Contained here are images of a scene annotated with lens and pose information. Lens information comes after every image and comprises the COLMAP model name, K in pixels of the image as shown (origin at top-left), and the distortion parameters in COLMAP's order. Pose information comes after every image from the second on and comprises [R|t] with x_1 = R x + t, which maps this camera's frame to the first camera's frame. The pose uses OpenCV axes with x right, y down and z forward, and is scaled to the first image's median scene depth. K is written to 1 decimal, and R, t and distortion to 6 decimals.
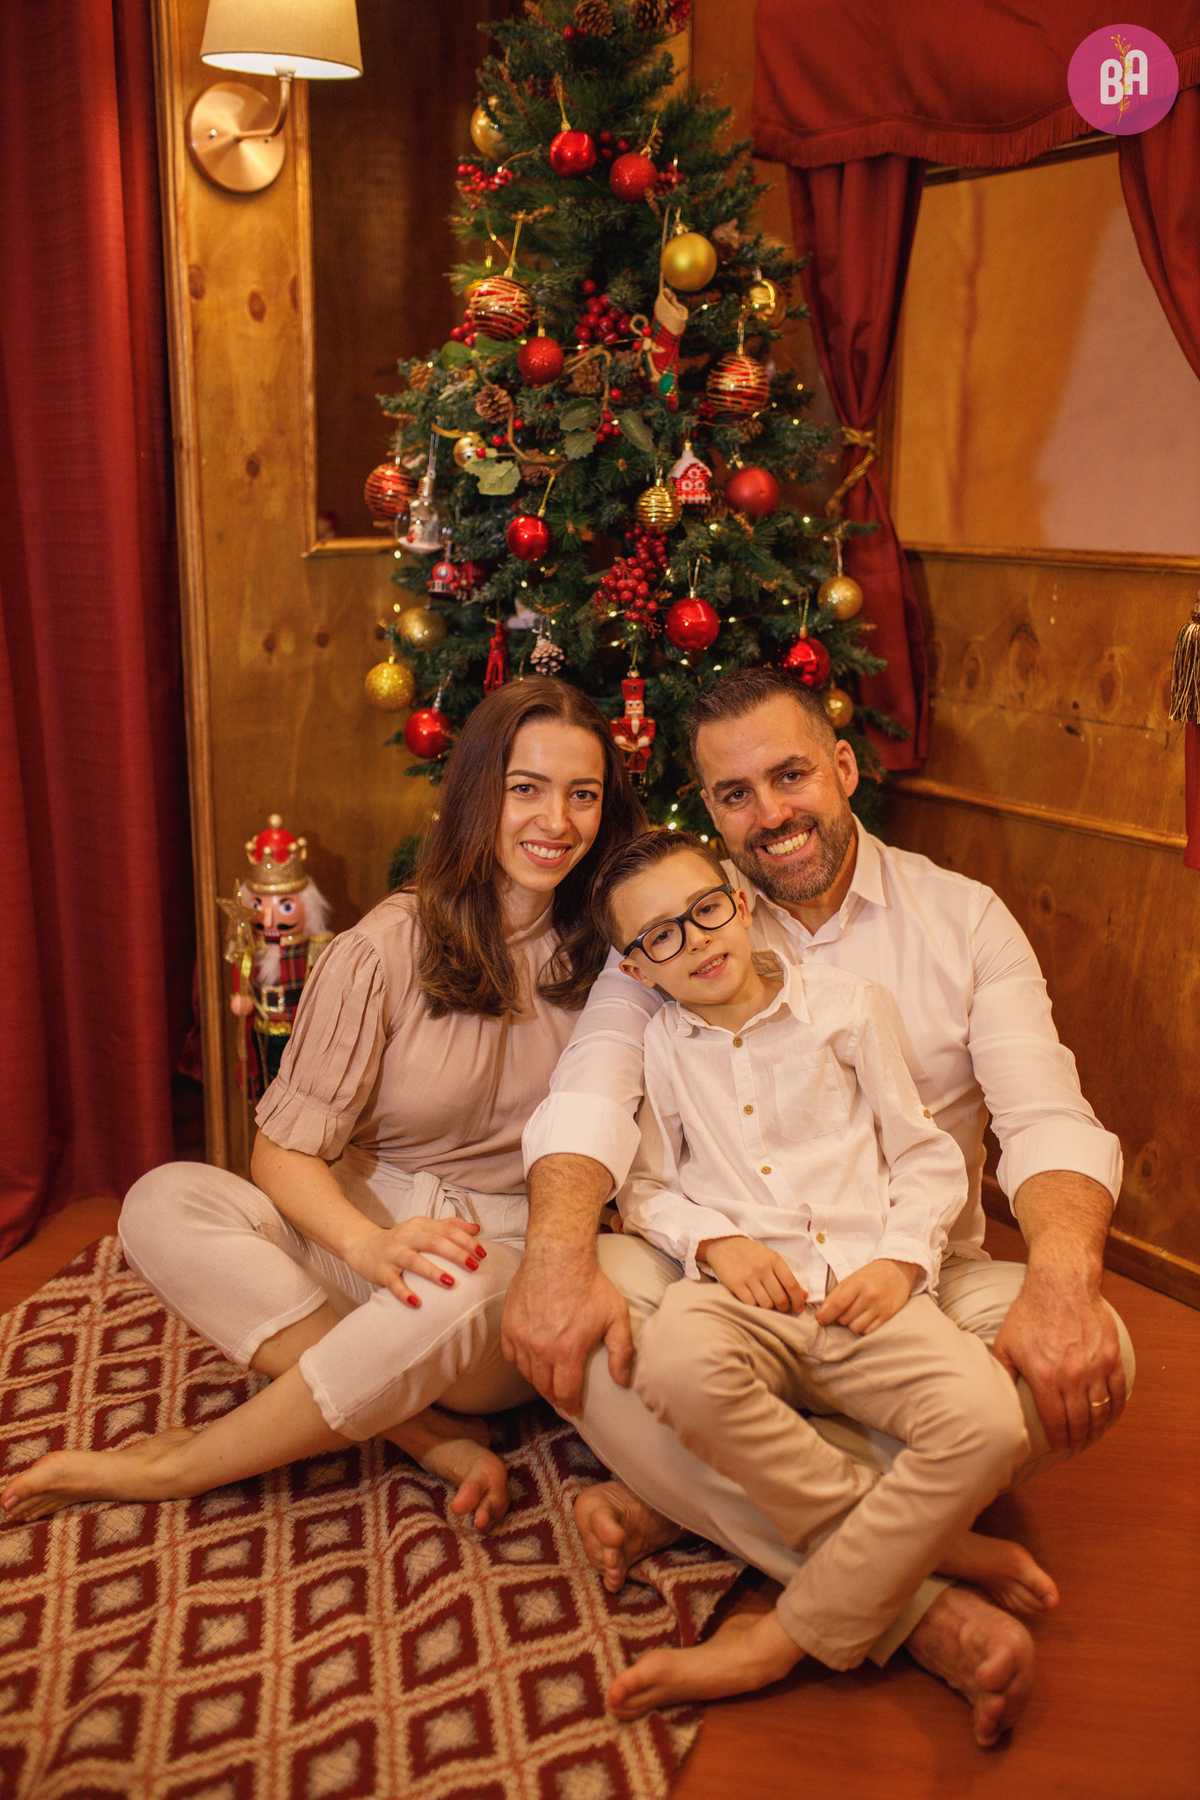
lens RADIAL K [[1720.0, 0, 600.0], [0, 1720.0, 900.0], [0, 0, 1]] dist [-0.071814, 0.110779]
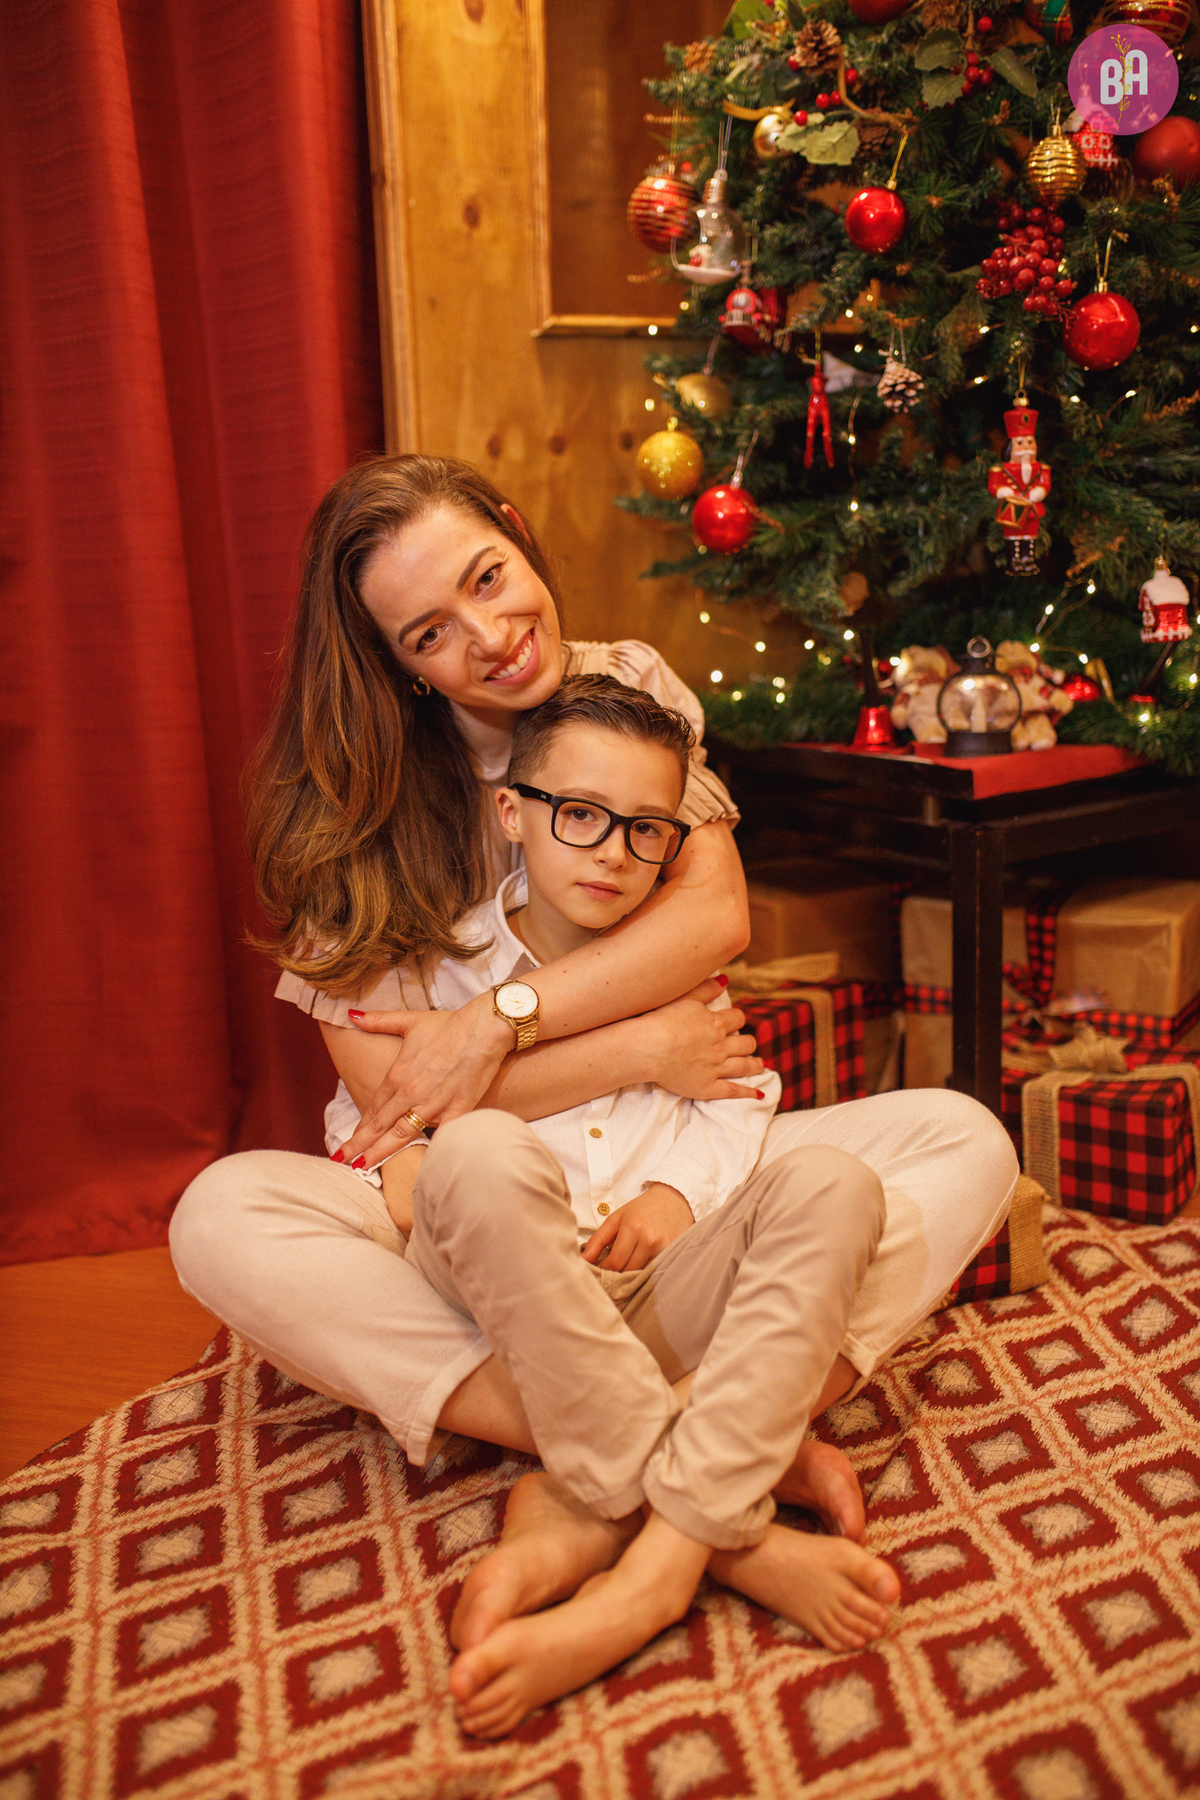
lens RADIAL K [[1720.0, 0, 600.0], [0, 1720.0, 900.0], [0, 0, 1]] dist [-0.071814, 0.110779]
pose [[0.997897, -0.030139, -0.057381, -0.120600], [0.028366, 0.999102, -0.031465, 0.095679], [0.058277, 0.029772, 0.997856, 0.258696]]
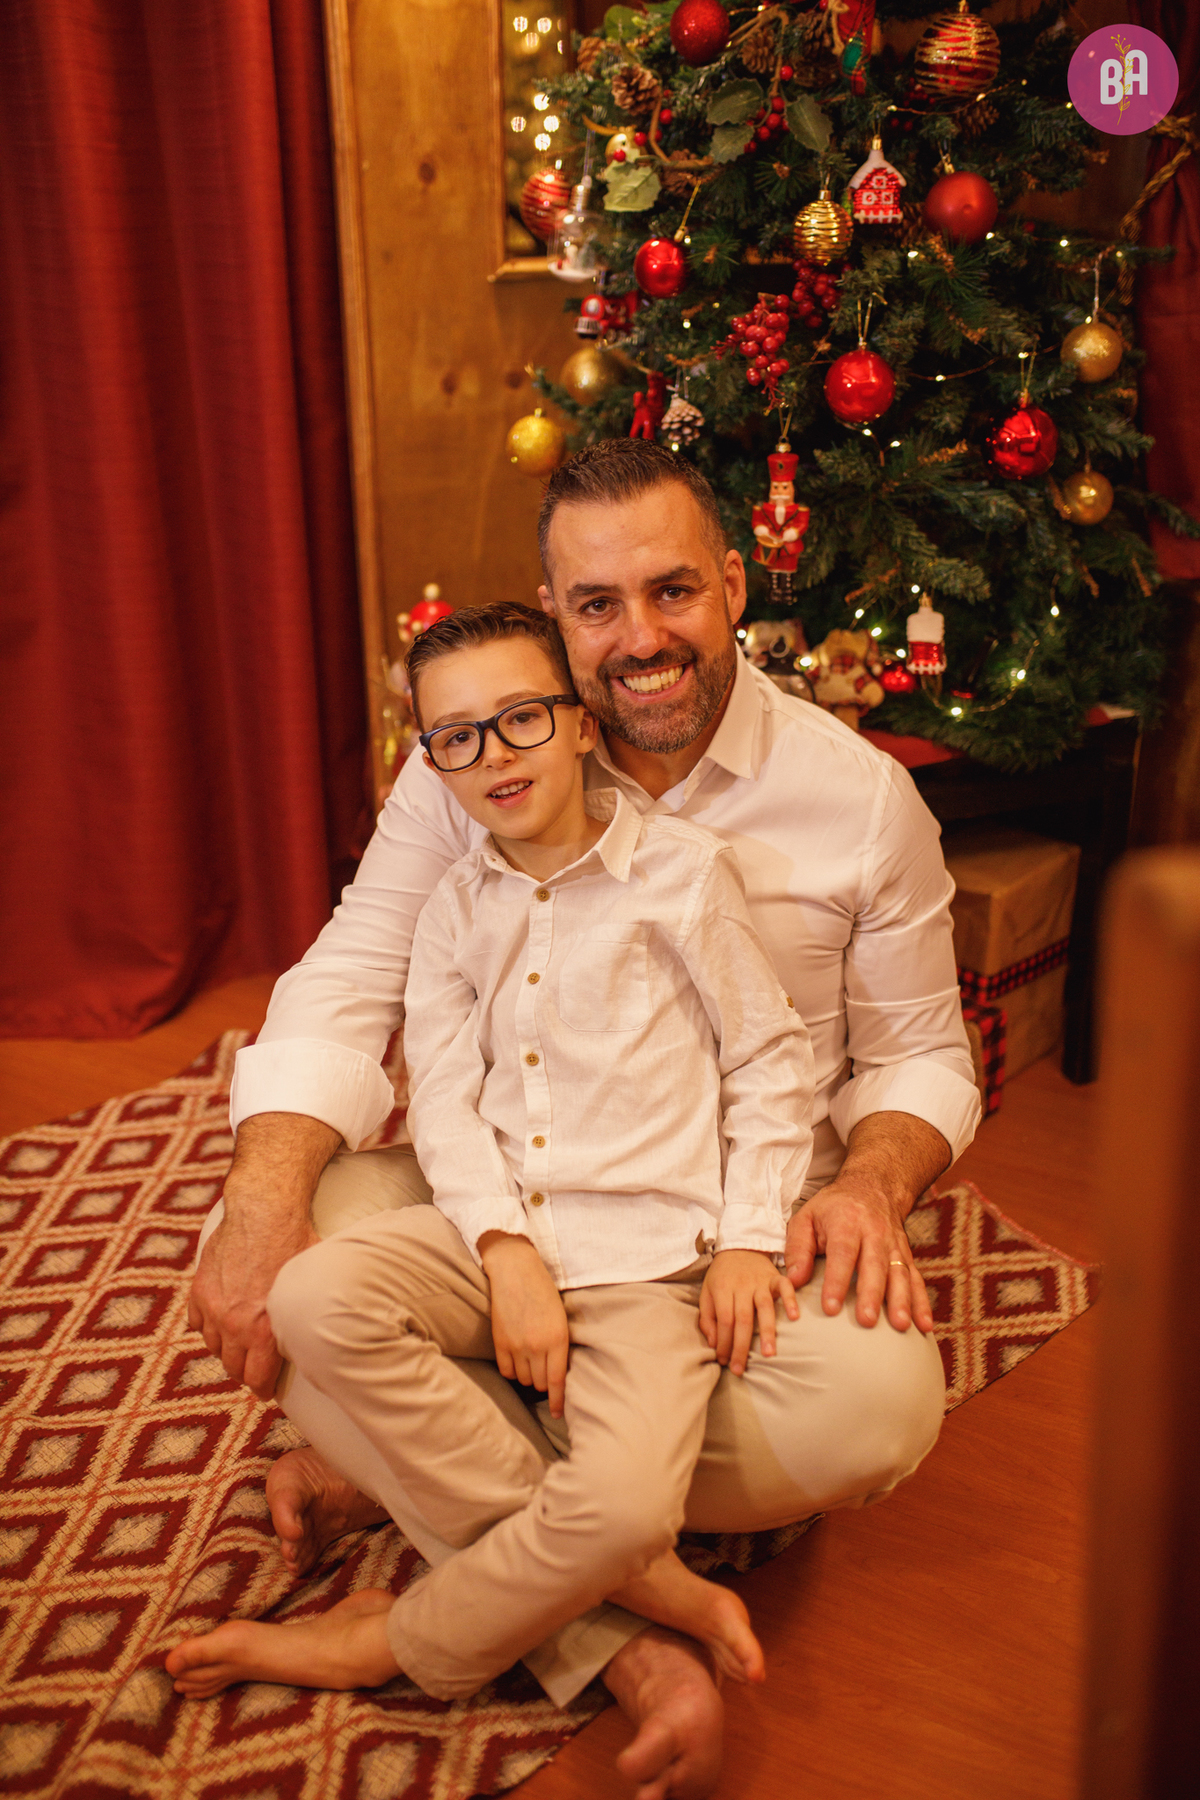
lens RADIAL K [[1720.0, 0, 600.0], [0, 1720.0, 900.0], [0, 0, 1]] dist [-0.071814, 0.110779]
pose [[0.947475, 0.118830, -0.296934, 0.191458], [-0.067195, 0.981654, 0.178441, -0.060014], [0.312690, -0.149116, 0.938077, 0.196365]]
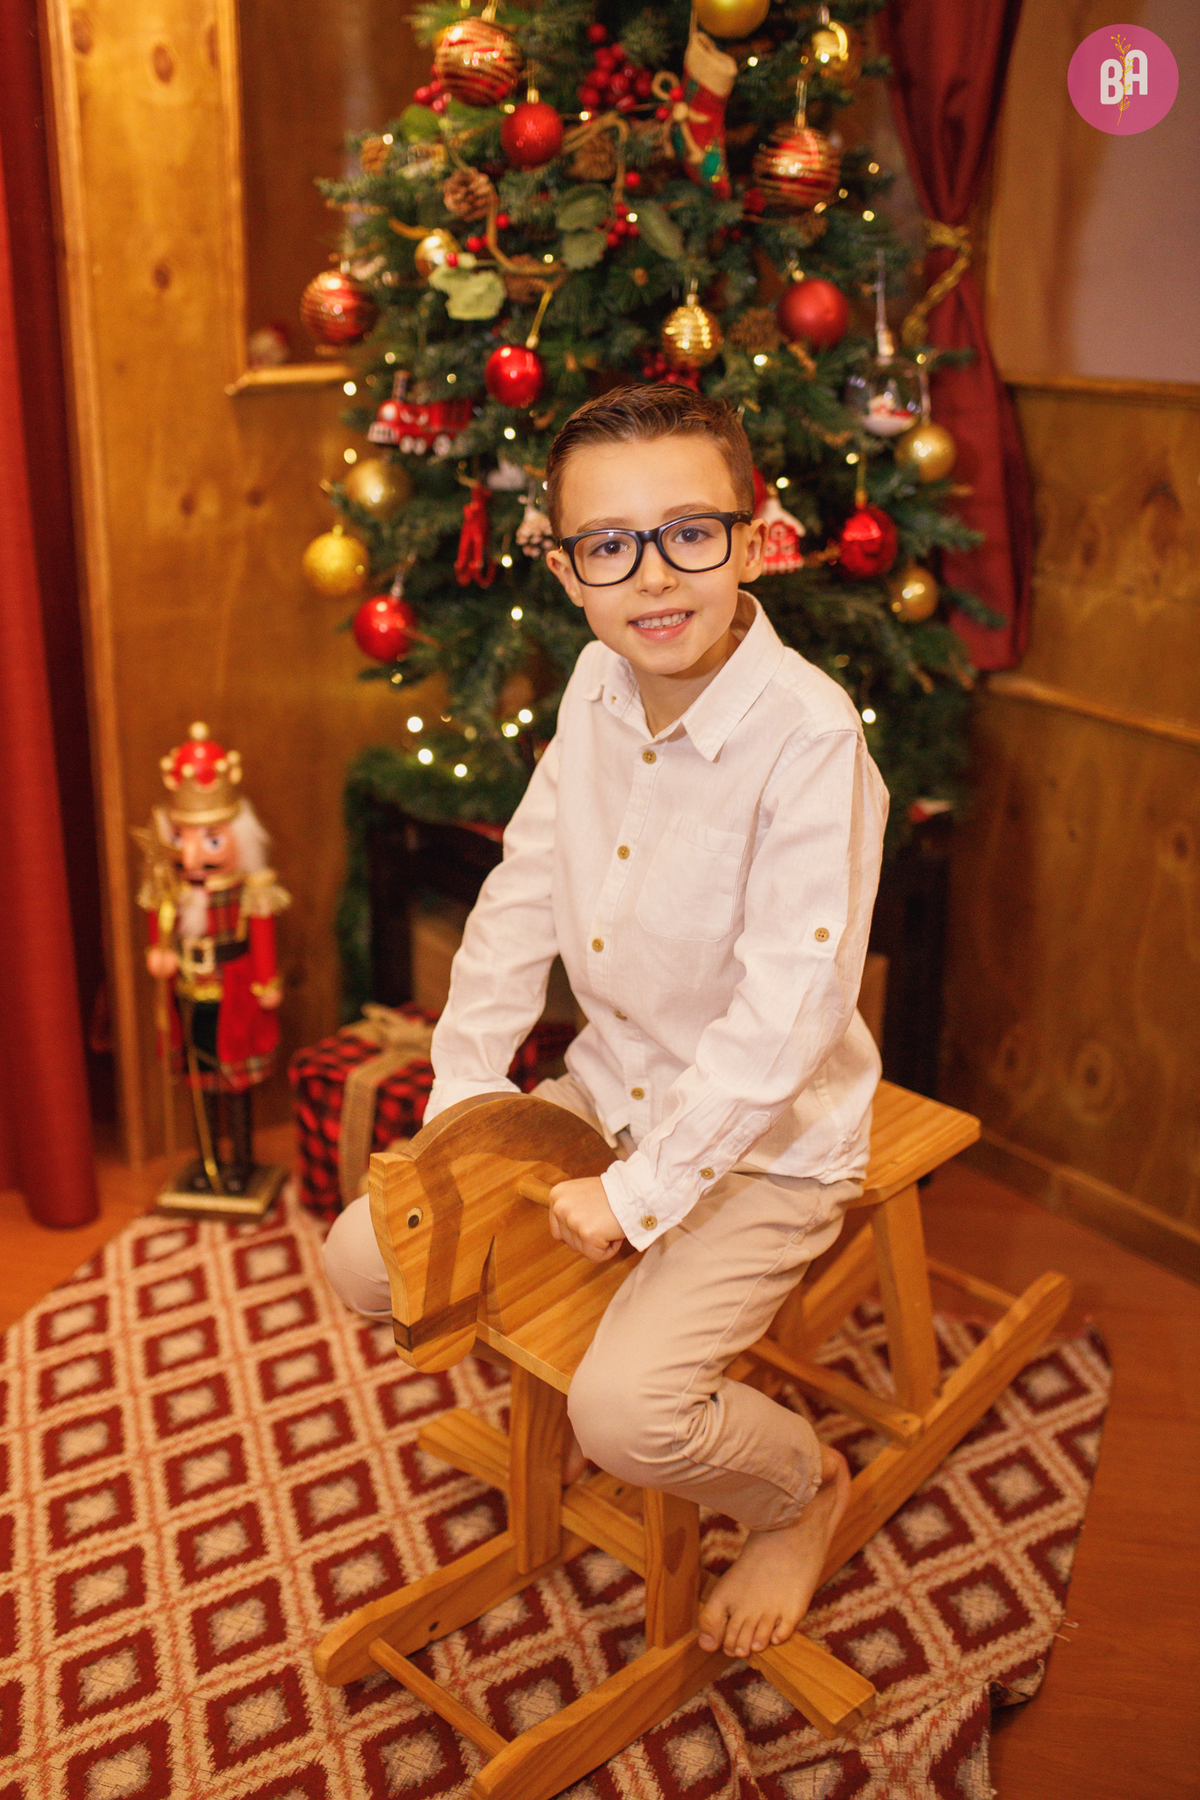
lens RADIAL K [[1865.5, 0, 548.5], [0, 1865.5, 878.3], [0, 0, 1]] dist [-0.061604, 0.014302]
pose [[0.999529, 0.006378, -0.030018, -0.001216], [-0.003906, 0.996651, 0.081685, -0.055736], [0.030439, -0.081529, 0.996206, 0.164284]]
